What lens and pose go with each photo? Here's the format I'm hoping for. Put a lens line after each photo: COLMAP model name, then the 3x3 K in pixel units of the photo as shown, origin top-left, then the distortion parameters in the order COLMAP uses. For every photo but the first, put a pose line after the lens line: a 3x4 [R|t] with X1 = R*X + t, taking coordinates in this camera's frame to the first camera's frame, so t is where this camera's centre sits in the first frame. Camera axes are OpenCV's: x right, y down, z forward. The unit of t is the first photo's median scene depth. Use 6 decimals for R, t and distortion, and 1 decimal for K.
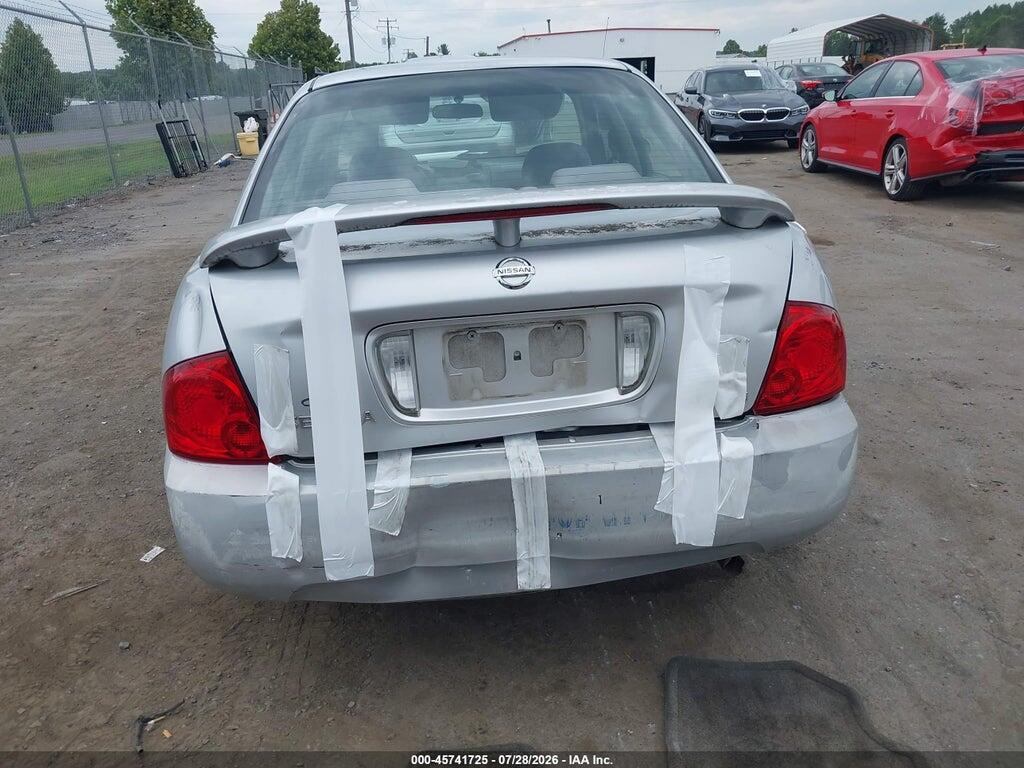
lens RADIAL K [[805.4, 0, 512.0], [0, 805.4, 384.0], [0, 0, 1]] dist [0.012286, -0.004213]
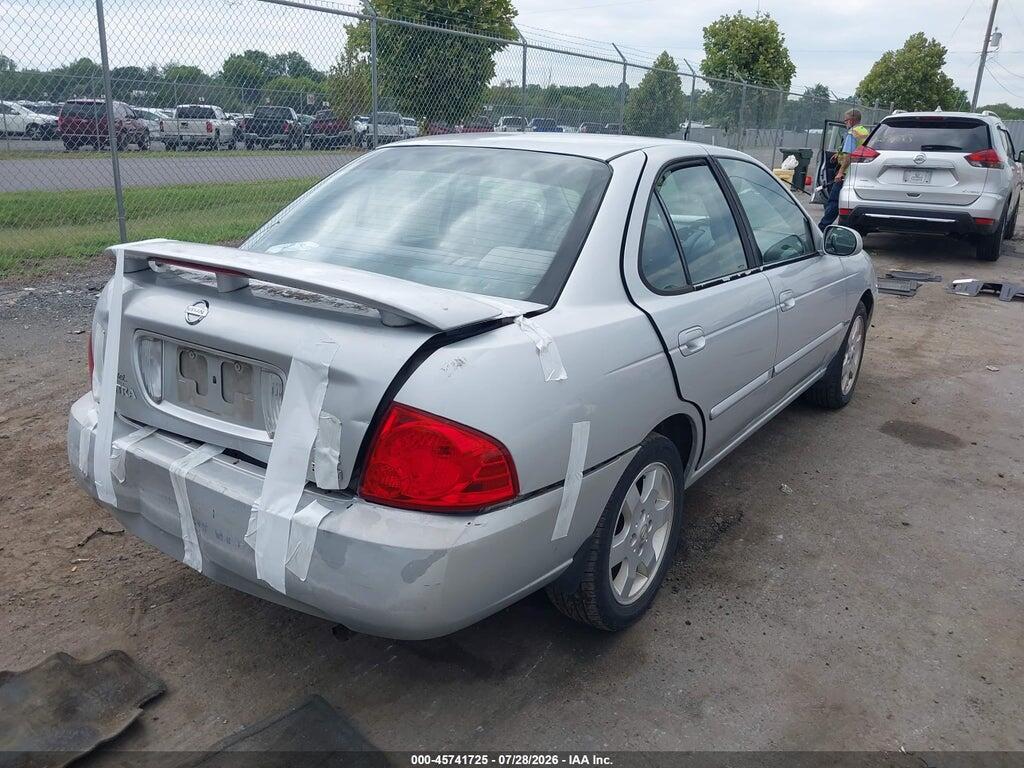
lens RADIAL K [[840.8, 0, 512.0], [0, 840.8, 384.0], [0, 0, 1]] dist [-0.085922, -0.000121]
pose [[0.761807, 0.260229, -0.593237, 1.098621], [-0.284534, 0.957118, 0.054464, -0.227012], [0.581971, 0.127305, 0.803183, 0.237762]]
